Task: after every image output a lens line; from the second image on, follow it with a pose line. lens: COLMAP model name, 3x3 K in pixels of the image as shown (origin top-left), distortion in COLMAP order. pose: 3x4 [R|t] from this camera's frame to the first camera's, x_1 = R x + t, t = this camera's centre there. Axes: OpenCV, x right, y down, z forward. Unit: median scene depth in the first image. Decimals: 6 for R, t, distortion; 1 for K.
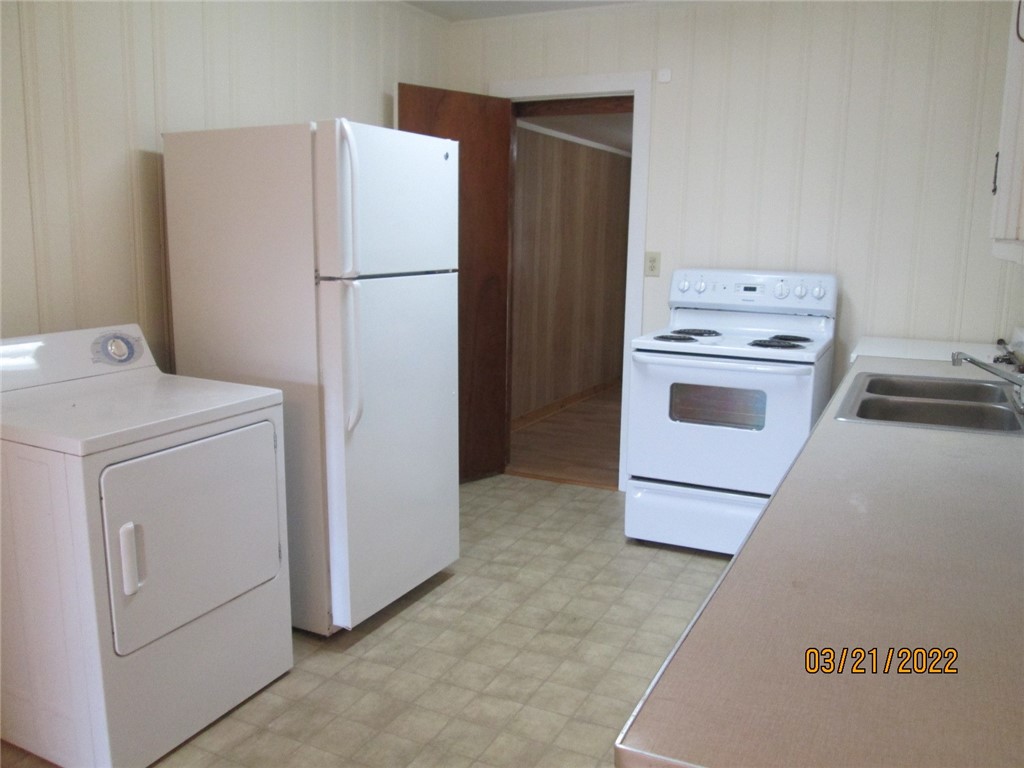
lens RADIAL K [[844.7, 0, 513.5], [0, 844.7, 385.1], [0, 0, 1]] dist [-0.038260, -0.001110]
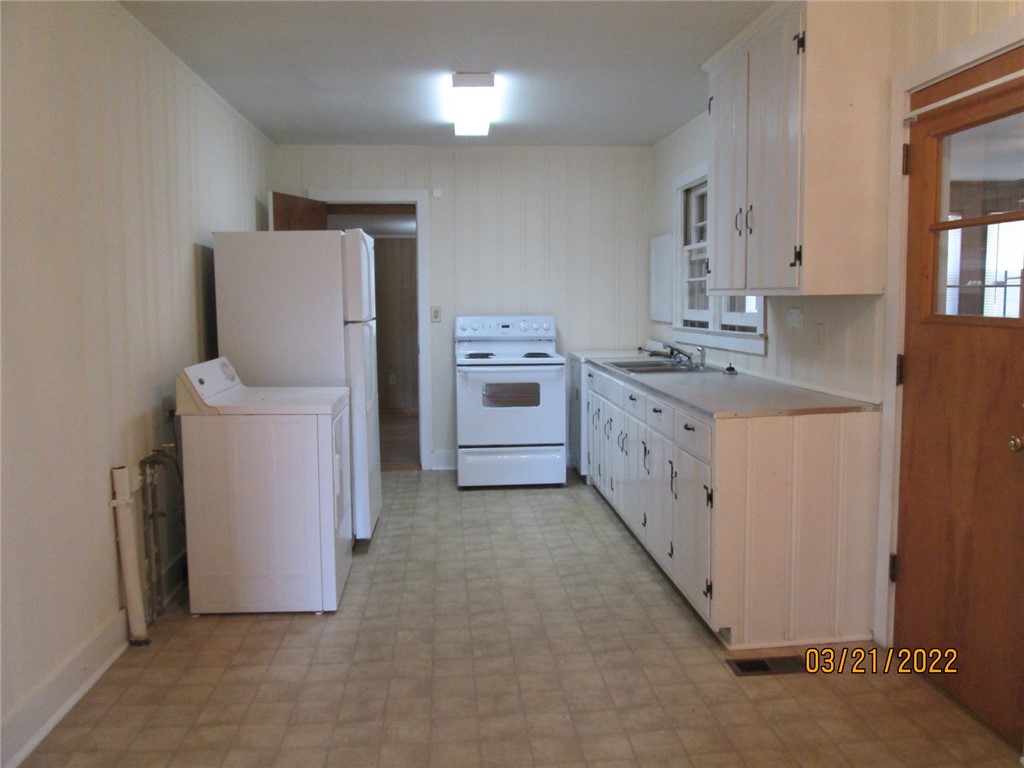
lens RADIAL K [[844.7, 0, 509.0], [0, 844.7, 385.4], [0, 0, 1]] dist [-0.038260, -0.001110]
pose [[0.860552, -0.072576, 0.504166, -0.587057], [0.109552, 0.993005, -0.044047, 0.077081], [-0.497442, 0.093137, 0.862483, -0.428805]]
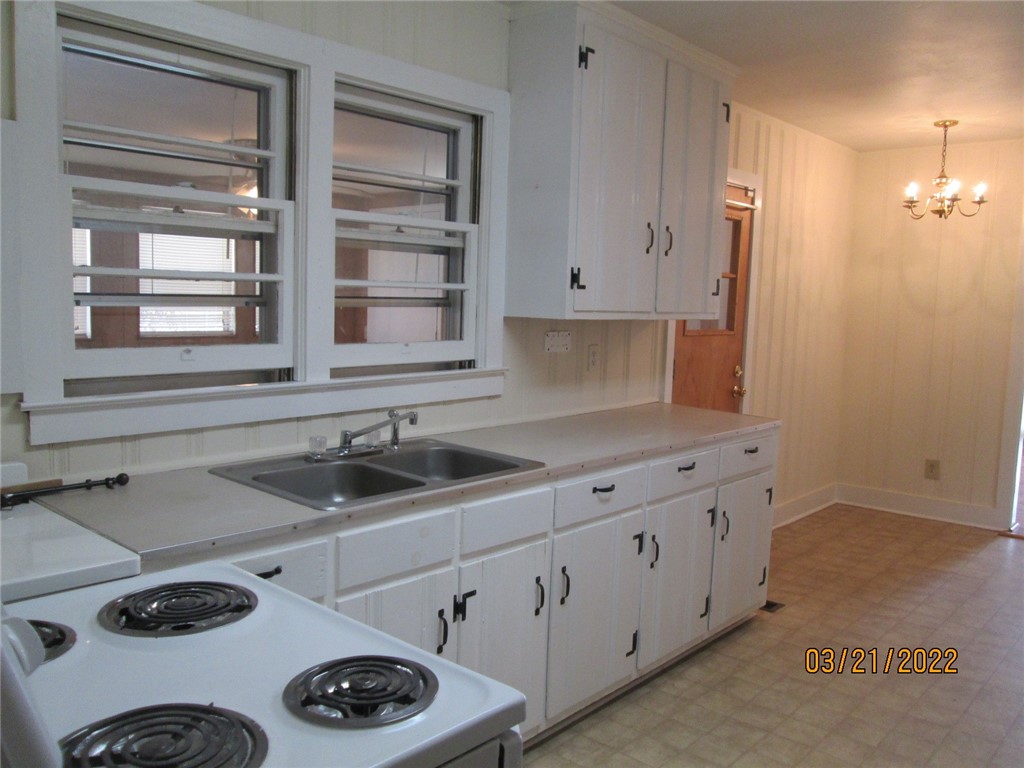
lens RADIAL K [[844.7, 0, 502.1], [0, 844.7, 387.5], [0, 0, 1]] dist [-0.038260, -0.001110]
pose [[-0.962493, -0.062633, 0.263980, 0.110755], [0.009199, 0.964895, 0.262475, -0.239180], [-0.271152, 0.255059, -0.928128, 1.323443]]
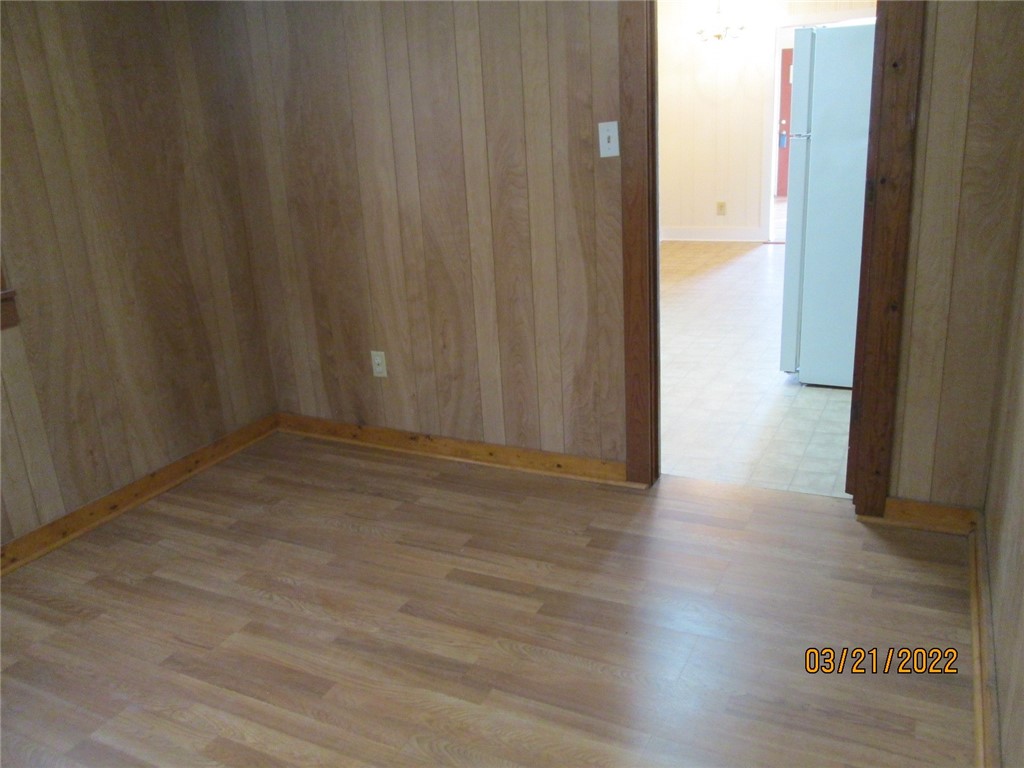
lens RADIAL K [[844.7, 0, 512.7], [0, 844.7, 385.3], [0, 0, 1]] dist [-0.038260, -0.001110]
pose [[-0.998935, 0.043089, 0.016485, 0.317543], [0.045798, 0.883056, 0.467028, -0.378697], [0.005567, 0.467285, -0.884089, 2.052675]]
